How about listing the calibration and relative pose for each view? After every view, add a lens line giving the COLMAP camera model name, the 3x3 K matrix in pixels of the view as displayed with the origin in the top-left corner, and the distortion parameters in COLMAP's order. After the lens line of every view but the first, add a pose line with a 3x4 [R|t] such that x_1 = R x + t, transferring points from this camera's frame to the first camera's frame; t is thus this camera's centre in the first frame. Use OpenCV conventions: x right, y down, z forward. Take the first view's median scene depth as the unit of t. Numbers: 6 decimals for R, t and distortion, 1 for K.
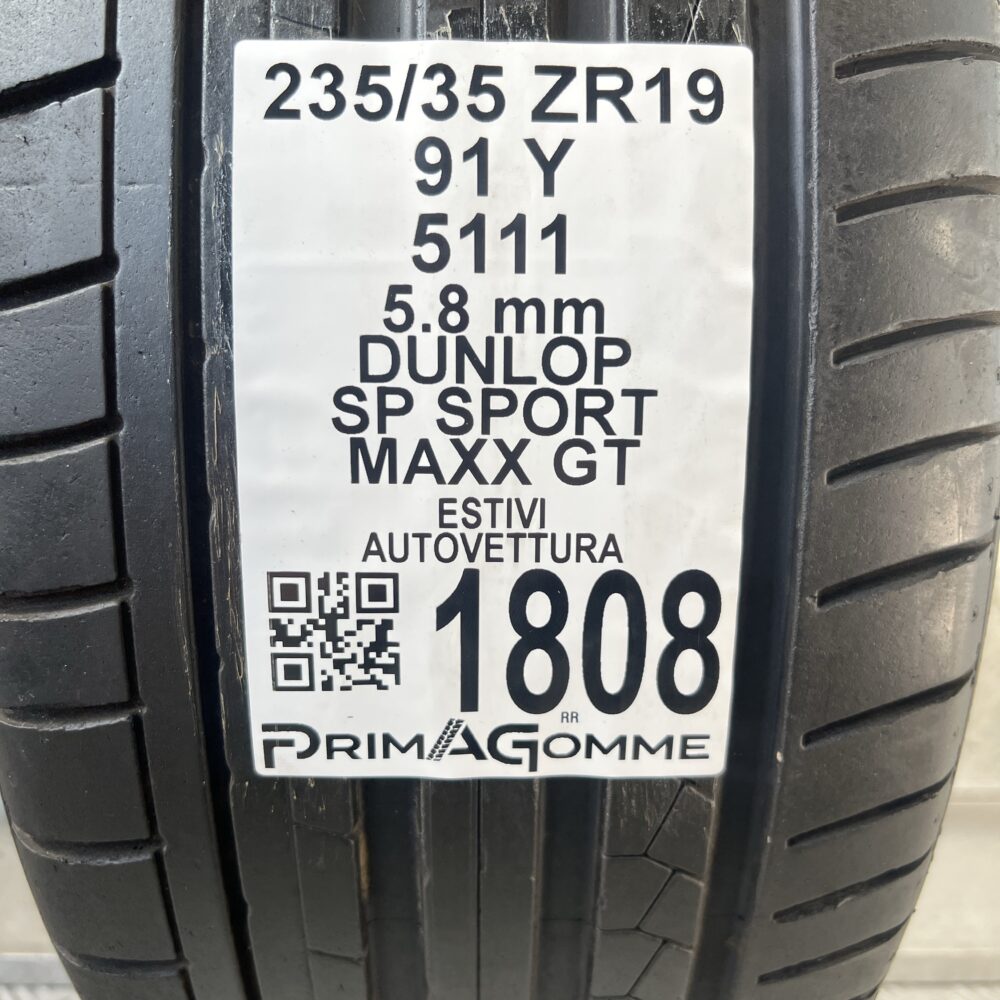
lens RADIAL K [[1044.9, 0, 498.8], [0, 1044.9, 506.8], [0, 0, 1]] dist [0.011516, 0.000000]
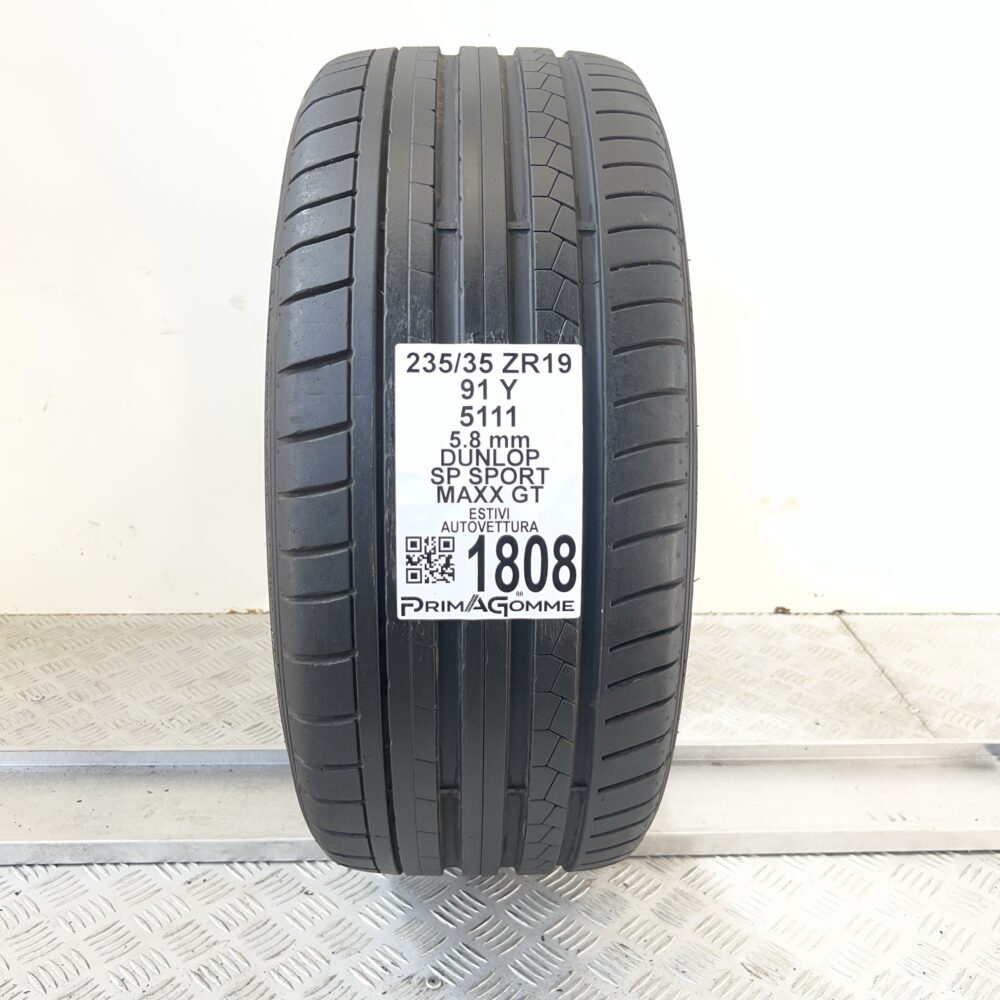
lens RADIAL K [[1044.9, 0, 499.5], [0, 1044.9, 496.8], [0, 0, 1]] dist [0.011516, 0.000000]
pose [[0.999386, -0.008559, 0.033971, -0.071678], [0.012017, 0.994615, -0.102942, 0.240633], [-0.032907, 0.103287, 0.994107, -1.687271]]
